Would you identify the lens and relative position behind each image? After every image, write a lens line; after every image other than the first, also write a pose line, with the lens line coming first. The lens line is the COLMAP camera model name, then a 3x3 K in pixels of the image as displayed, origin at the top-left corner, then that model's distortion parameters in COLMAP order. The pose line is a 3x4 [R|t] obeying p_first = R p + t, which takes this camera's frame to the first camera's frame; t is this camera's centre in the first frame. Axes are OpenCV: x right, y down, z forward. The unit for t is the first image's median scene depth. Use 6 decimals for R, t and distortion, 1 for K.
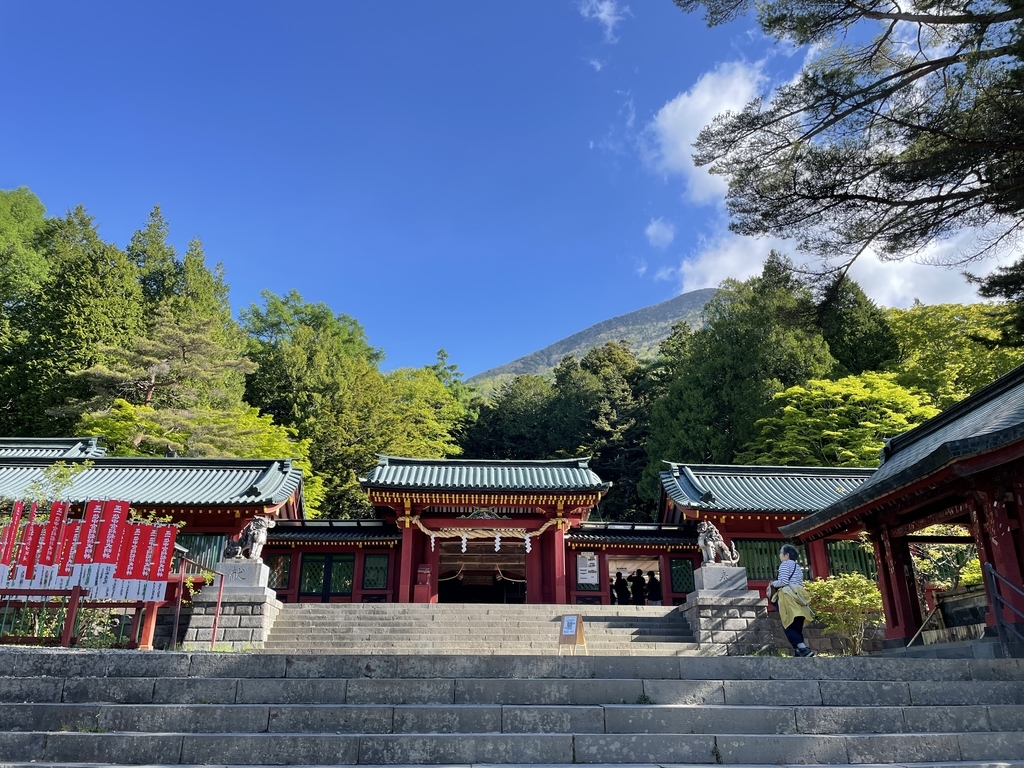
lens RADIAL K [[781.9, 0, 512.0], [0, 781.9, 384.0], [0, 0, 1]] dist [0.097962, -0.122117]
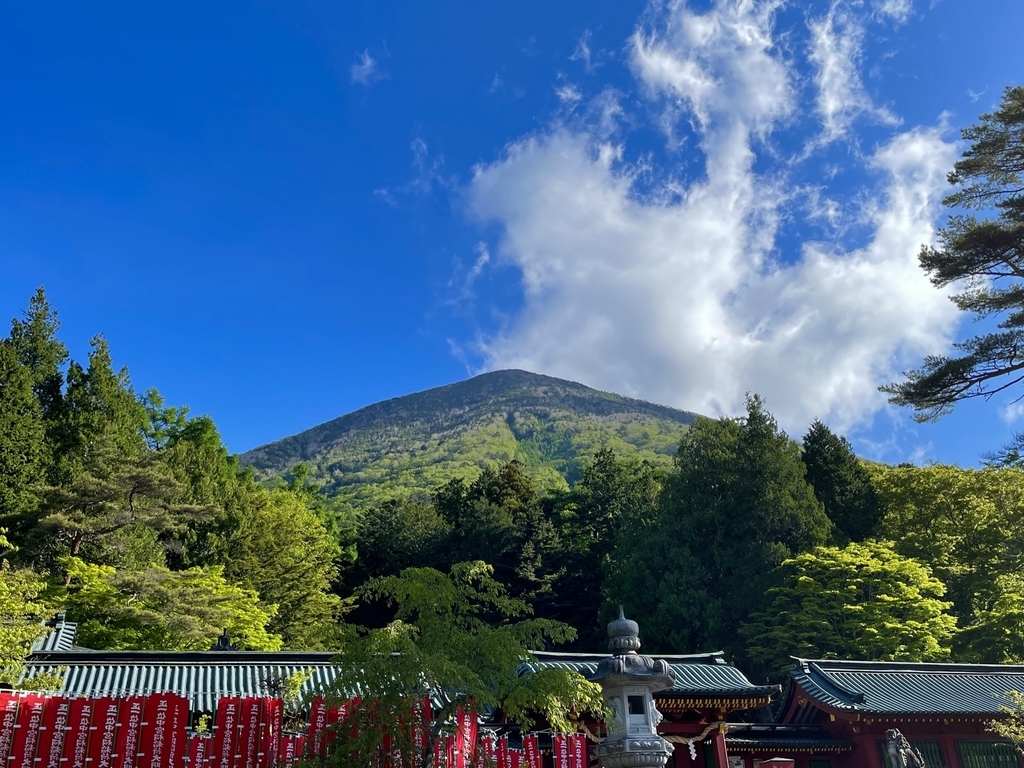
lens RADIAL K [[1042.1, 0, 512.0], [0, 1042.1, 384.0], [0, 0, 1]] dist [0.036843, -0.007581]
pose [[0.965185, 0.066317, 0.253021, -0.322835], [-0.042388, 0.994196, -0.098883, -0.062390], [-0.258110, 0.084716, 0.962394, -0.127893]]
